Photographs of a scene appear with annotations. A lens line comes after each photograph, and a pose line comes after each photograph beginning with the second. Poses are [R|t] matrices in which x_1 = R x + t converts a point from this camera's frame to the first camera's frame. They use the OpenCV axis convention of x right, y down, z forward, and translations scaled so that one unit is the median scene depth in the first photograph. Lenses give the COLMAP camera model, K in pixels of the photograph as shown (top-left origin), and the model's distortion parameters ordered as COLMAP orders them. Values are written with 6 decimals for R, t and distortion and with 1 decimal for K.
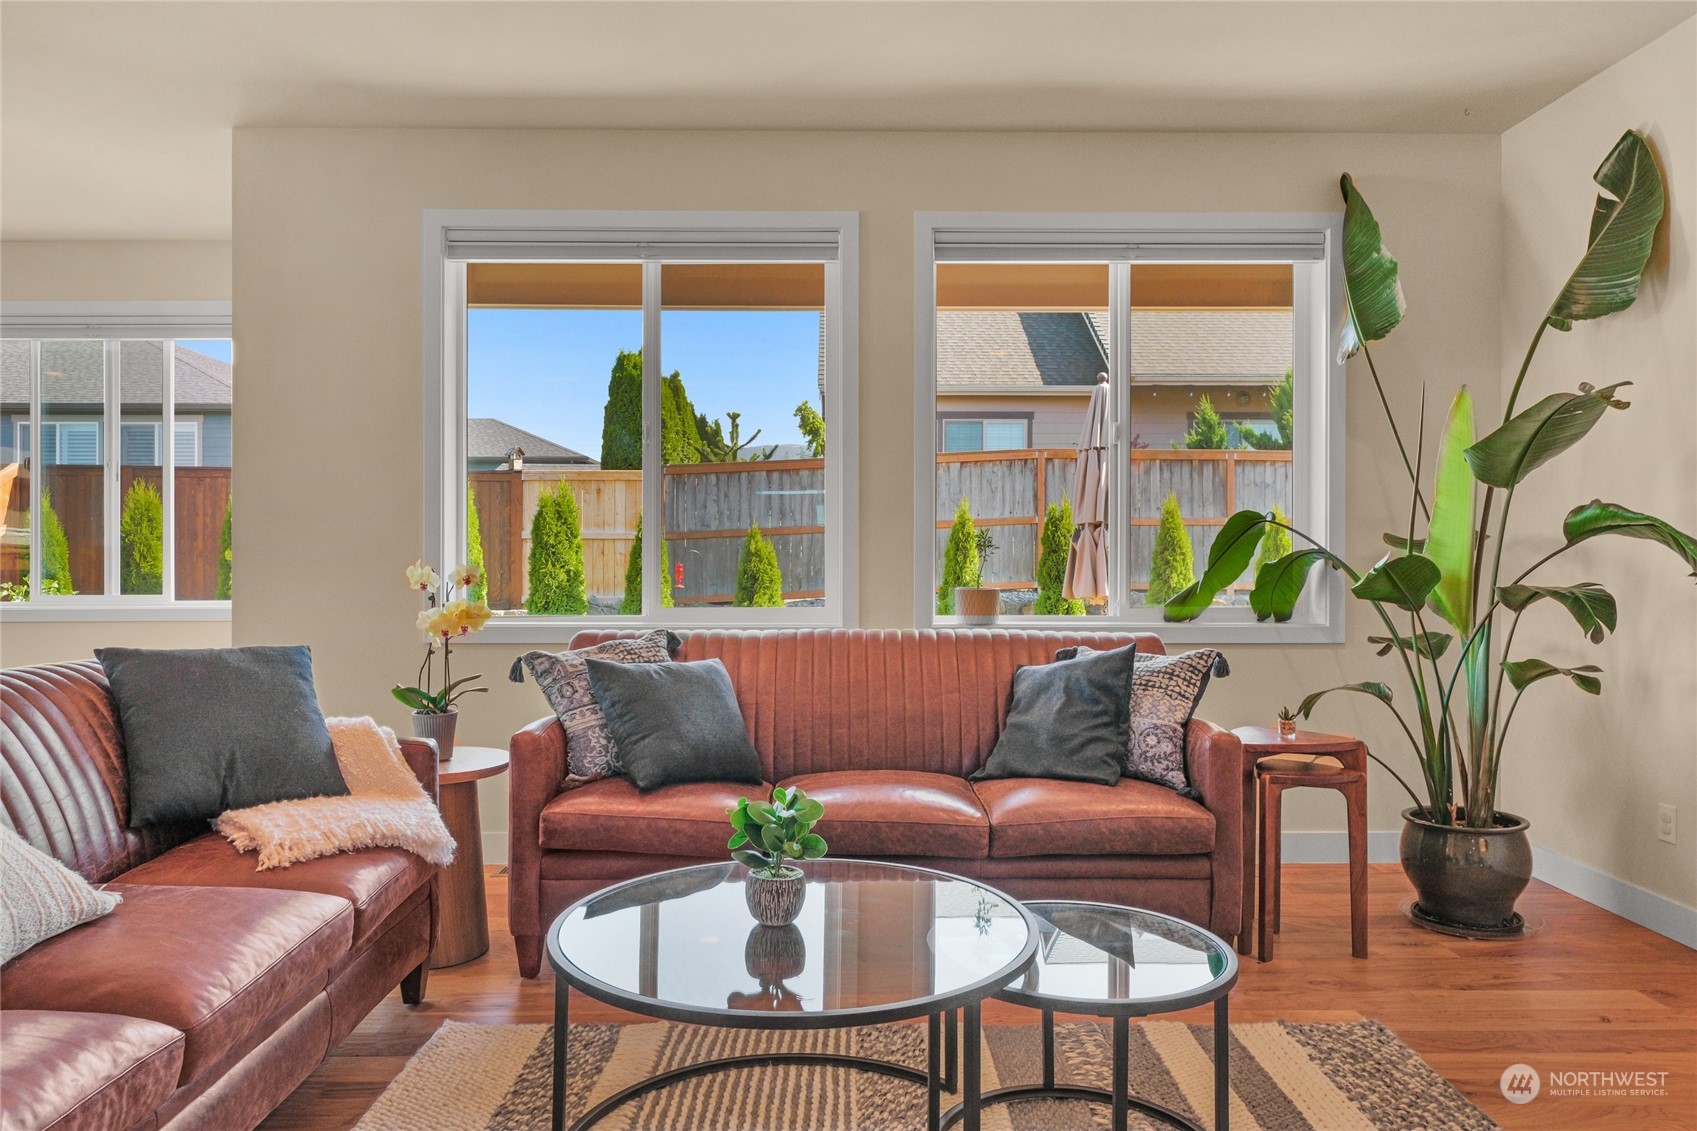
lens RADIAL K [[1134.2, 0, 854.9], [0, 1134.2, 567.6], [0, 0, 1]] dist [0.002501, -0.000306]
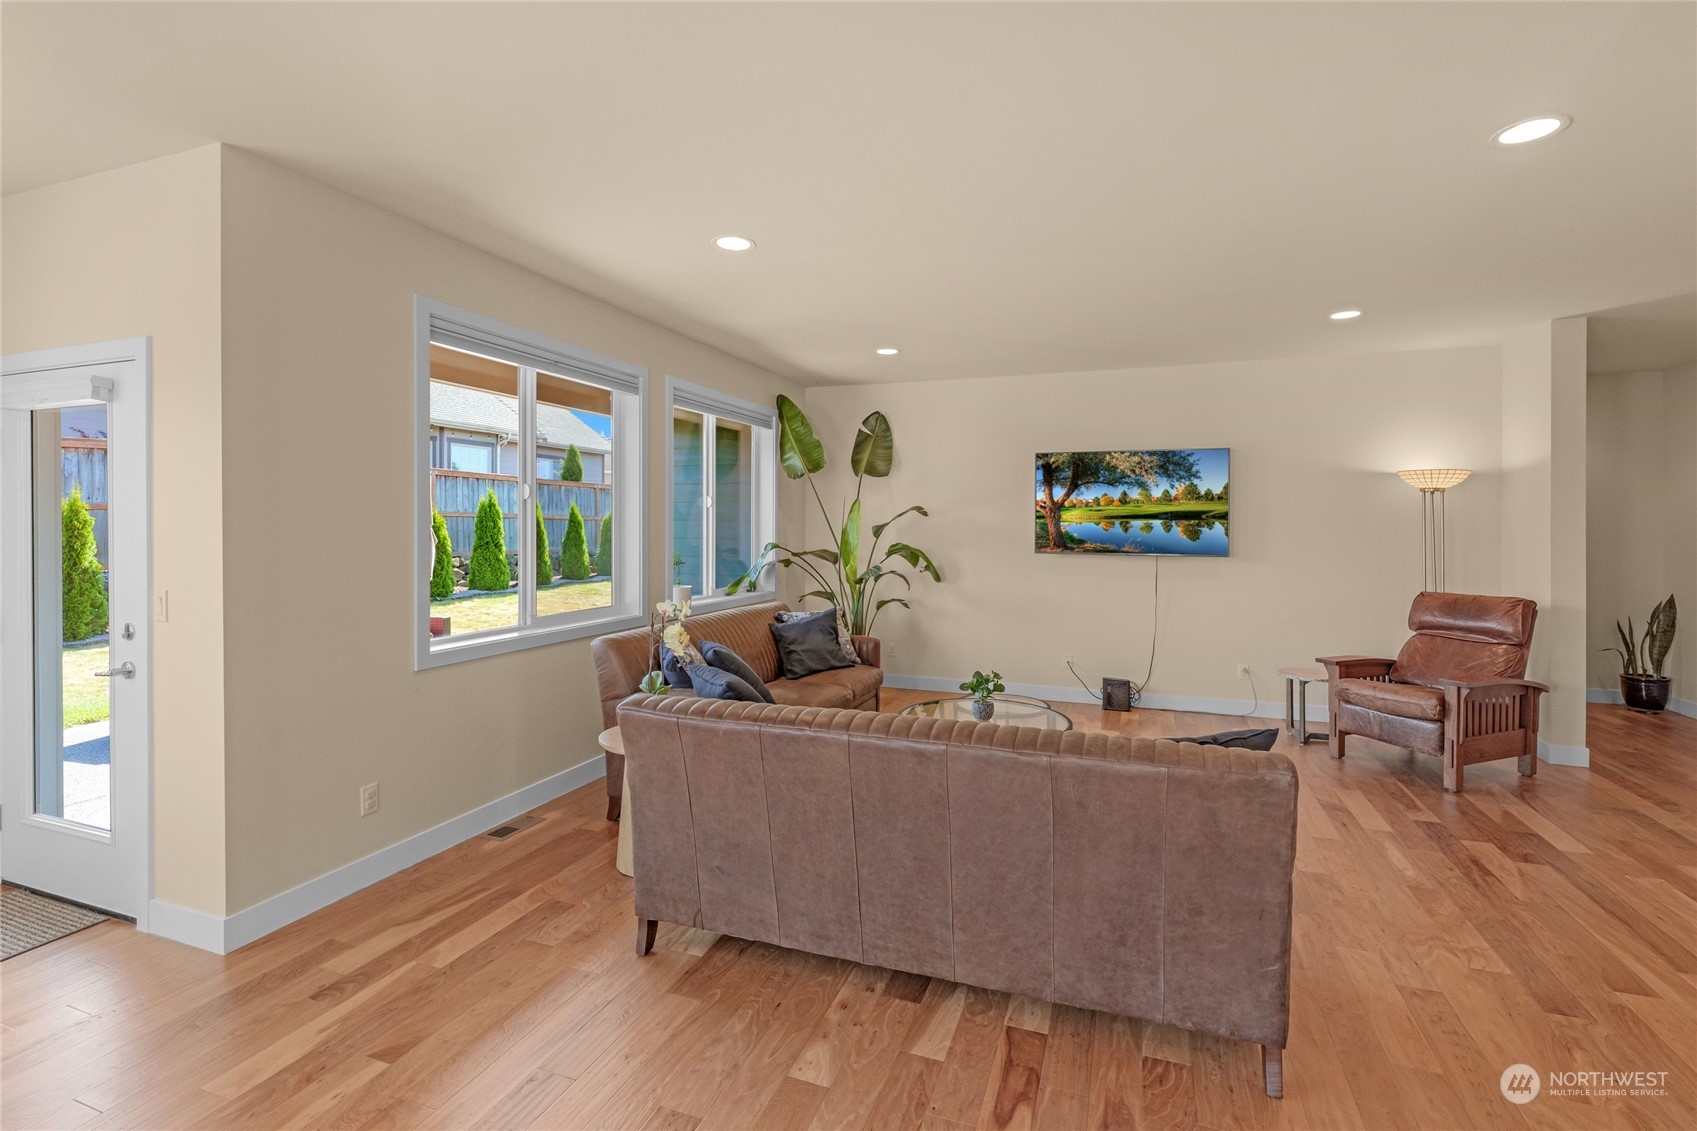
lens RADIAL K [[757.3, 0, 866.6], [0, 757.3, 530.1], [0, 0, 1]] dist [-0.000993, -0.000255]
pose [[0.350932, -0.004923, 0.936388, -1.205078], [0.001337, 0.999988, 0.004756, -0.099073], [-0.936400, -0.000417, 0.350935, 0.374662]]
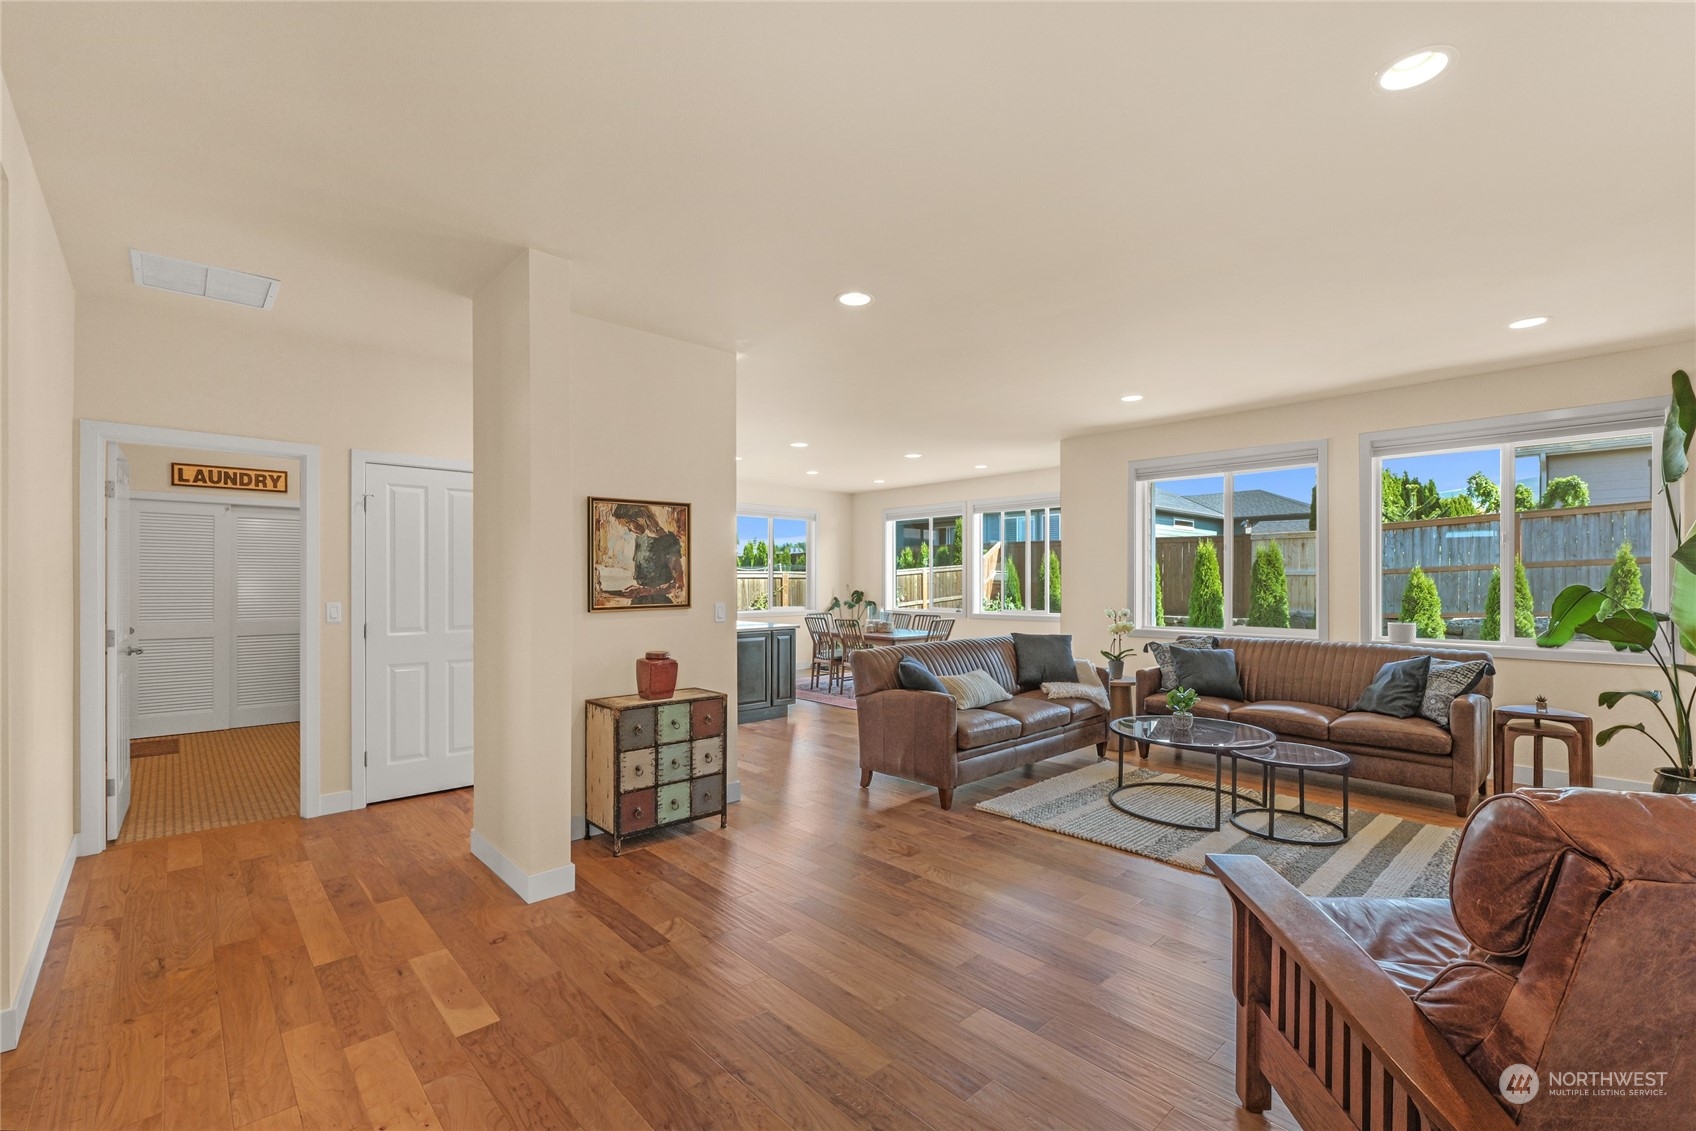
lens RADIAL K [[737.7, 0, 848.3], [0, 737.7, 583.4], [0, 0, 1]] dist [-0.001187, -0.000029]
pose [[0.666006, 0.002063, -0.745944, 0.538567], [-0.001980, 0.999998, 0.000998, -0.063245], [0.745944, 0.000812, 0.666008, -0.690560]]
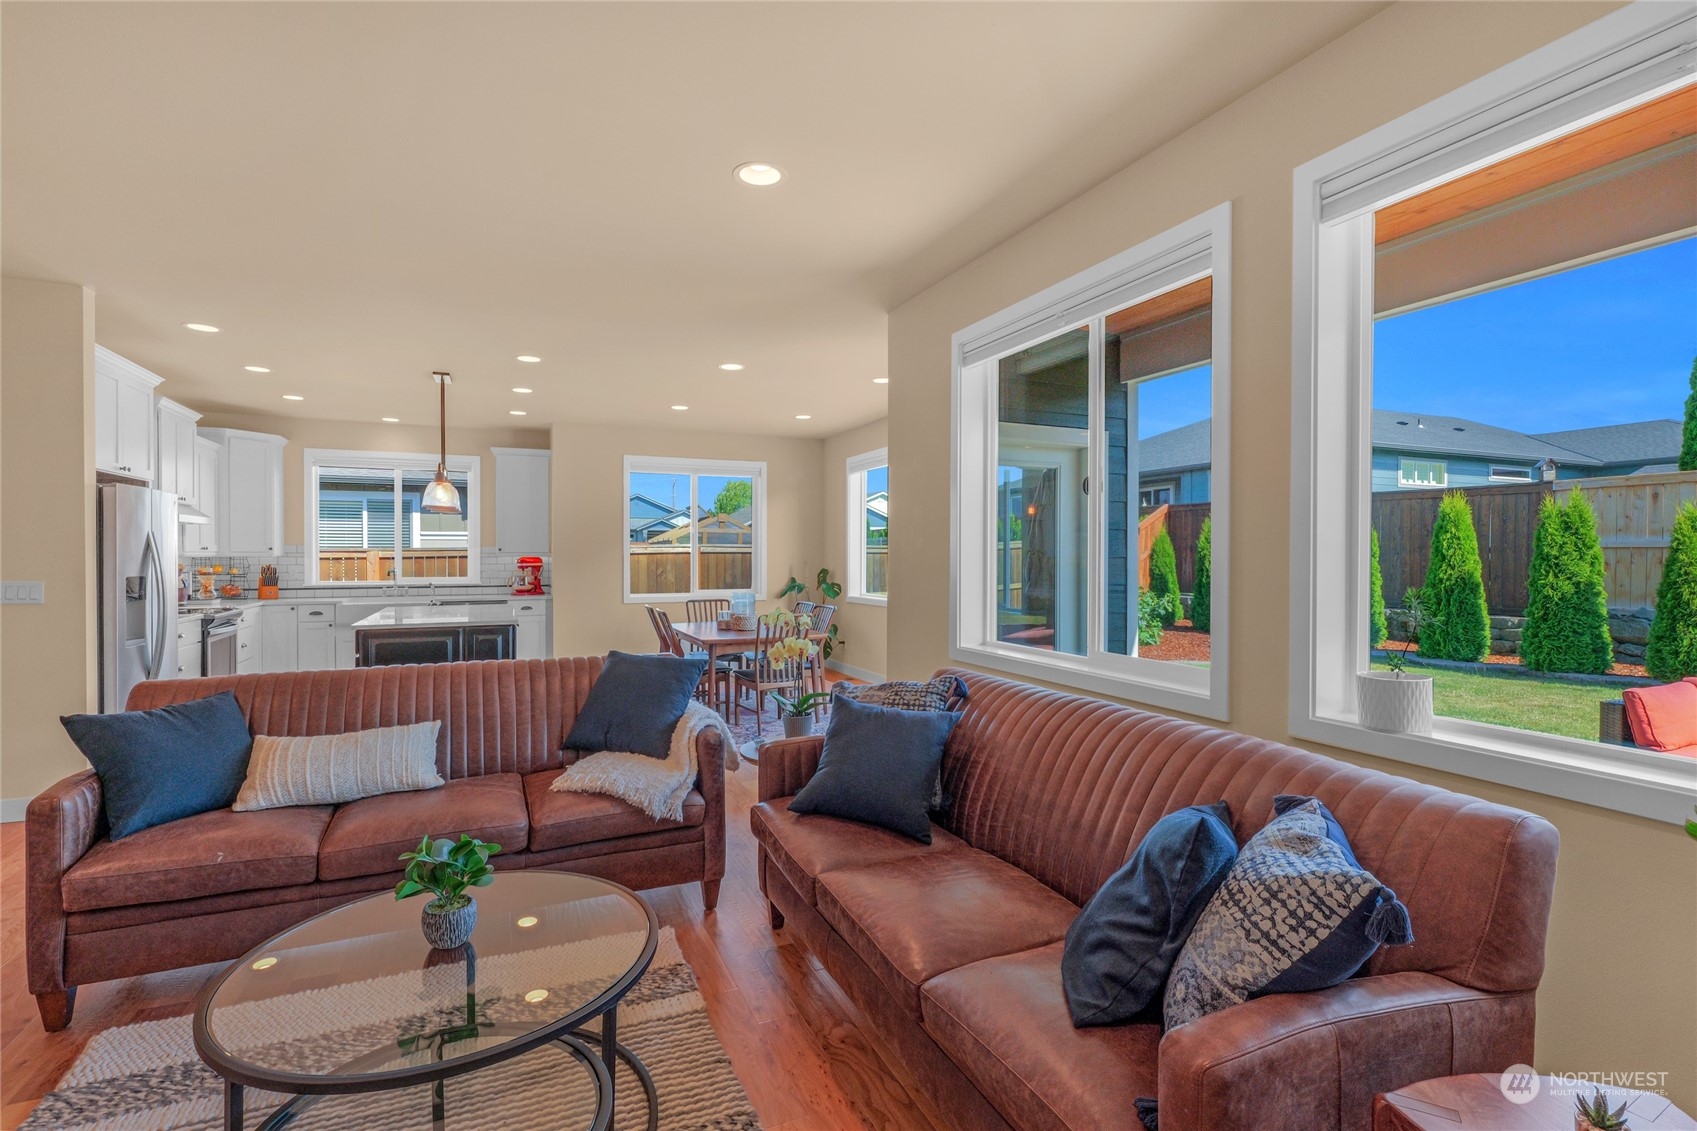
lens RADIAL K [[778.2, 0, 848.5], [0, 778.2, 565.5], [0, 0, 1]] dist [0.001058, 0.000286]
pose [[0.379178, 0.009772, -0.925272, 0.542740], [-0.003280, 0.999952, 0.009217, -0.065684], [0.925318, -0.000460, 0.379192, 0.668312]]
